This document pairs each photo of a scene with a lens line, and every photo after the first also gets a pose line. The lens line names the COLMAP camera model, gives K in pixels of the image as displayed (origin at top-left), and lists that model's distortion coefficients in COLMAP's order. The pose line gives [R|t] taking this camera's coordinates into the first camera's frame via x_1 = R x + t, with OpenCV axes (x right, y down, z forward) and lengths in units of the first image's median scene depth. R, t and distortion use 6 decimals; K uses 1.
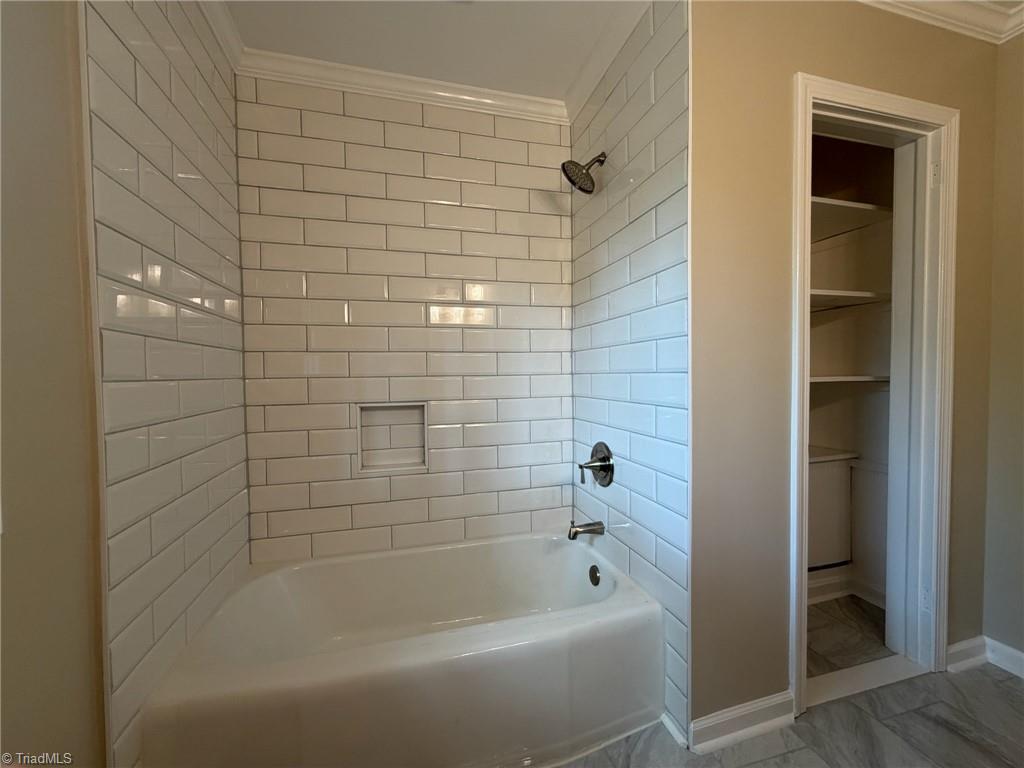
lens RADIAL K [[408.3, 0, 509.8], [0, 408.3, 385.4], [0, 0, 1]] dist [0.000360, 0.000553]
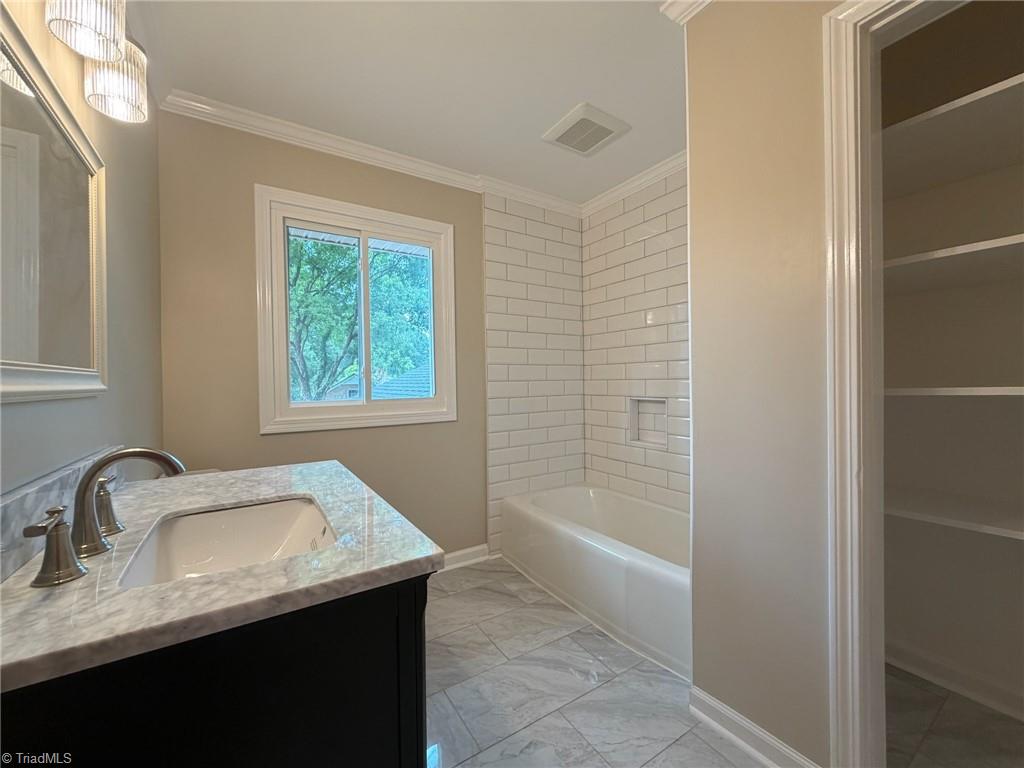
lens RADIAL K [[408.3, 0, 509.8], [0, 408.3, 385.4], [0, 0, 1]] dist [0.000360, 0.000553]
pose [[0.299336, 0.018845, -0.953962, 1.006338], [-0.014425, 0.999780, 0.015224, -0.016742], [0.954039, 0.009203, 0.299542, 0.117444]]
